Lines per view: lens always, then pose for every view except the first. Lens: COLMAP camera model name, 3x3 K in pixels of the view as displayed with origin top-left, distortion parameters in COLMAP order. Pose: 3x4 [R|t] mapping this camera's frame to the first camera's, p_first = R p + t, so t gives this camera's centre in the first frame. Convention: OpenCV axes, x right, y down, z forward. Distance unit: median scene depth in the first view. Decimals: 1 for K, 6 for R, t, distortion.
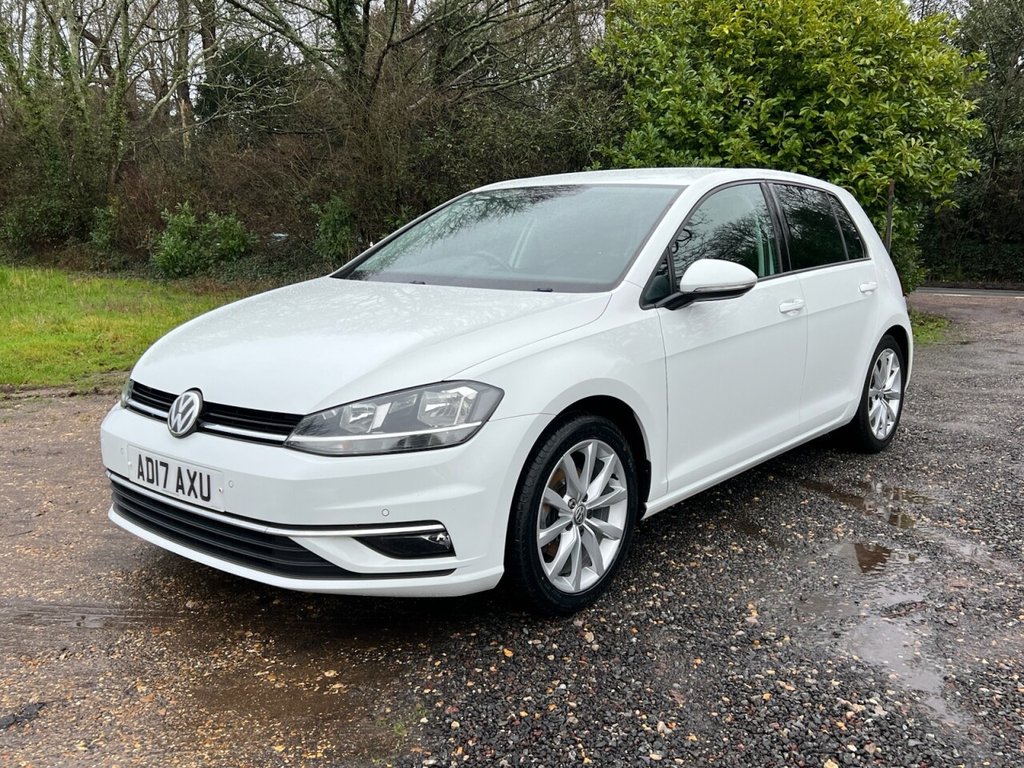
lens RADIAL K [[924.8, 0, 520.7], [0, 924.8, 387.5], [0, 0, 1]] dist [0.034528, -0.015677]
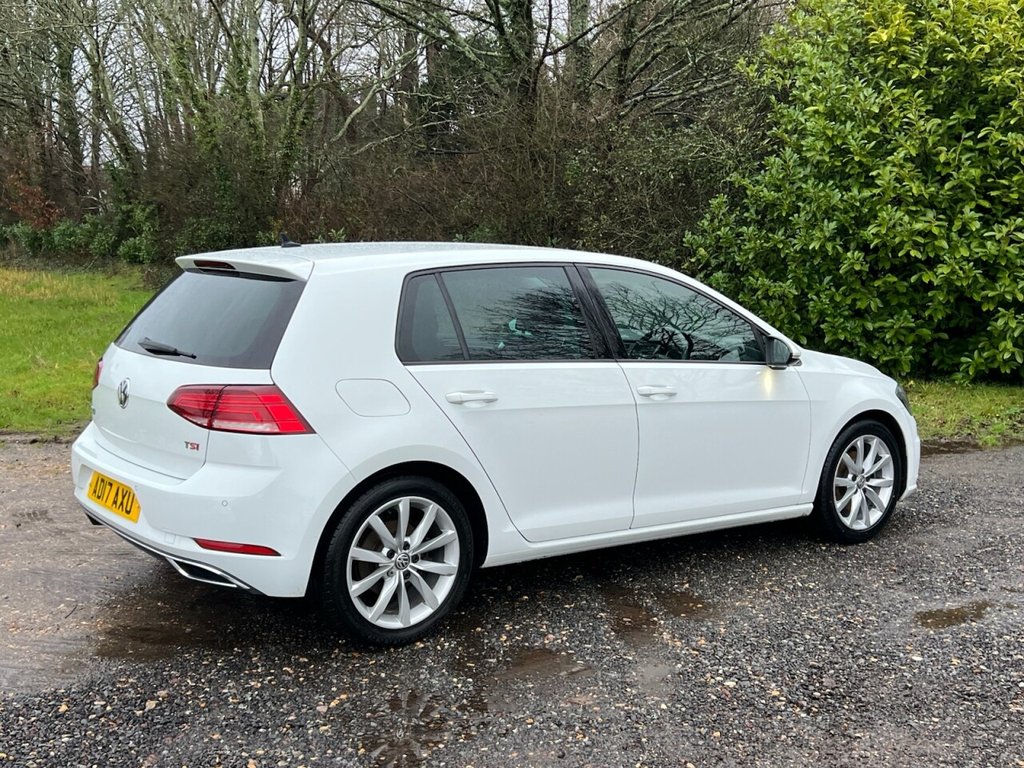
lens RADIAL K [[1159.7, 0, 522.4], [0, 1159.7, 375.5], [0, 0, 1]] dist [0.049442, 0.000000]
pose [[0.964475, 0.041817, -0.260844, 0.192113], [-0.057448, 0.996962, -0.052589, -0.014942], [0.257852, 0.065705, 0.963948, -0.050288]]
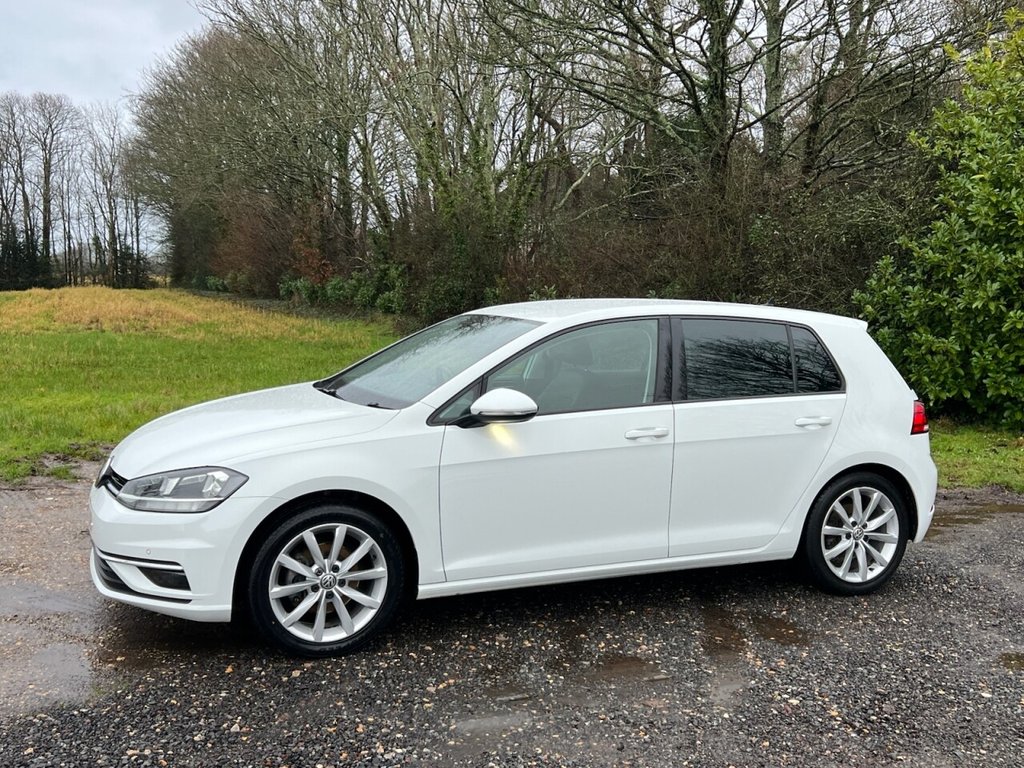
lens RADIAL K [[1040.7, 0, 514.2], [0, 1040.7, 366.0], [0, 0, 1]] dist [0.032818, 0.000000]
pose [[0.888260, 0.052173, -0.456369, 0.232514], [-0.101309, 0.991315, -0.083855, -0.016040], [0.448030, 0.120720, 0.885830, -0.051357]]
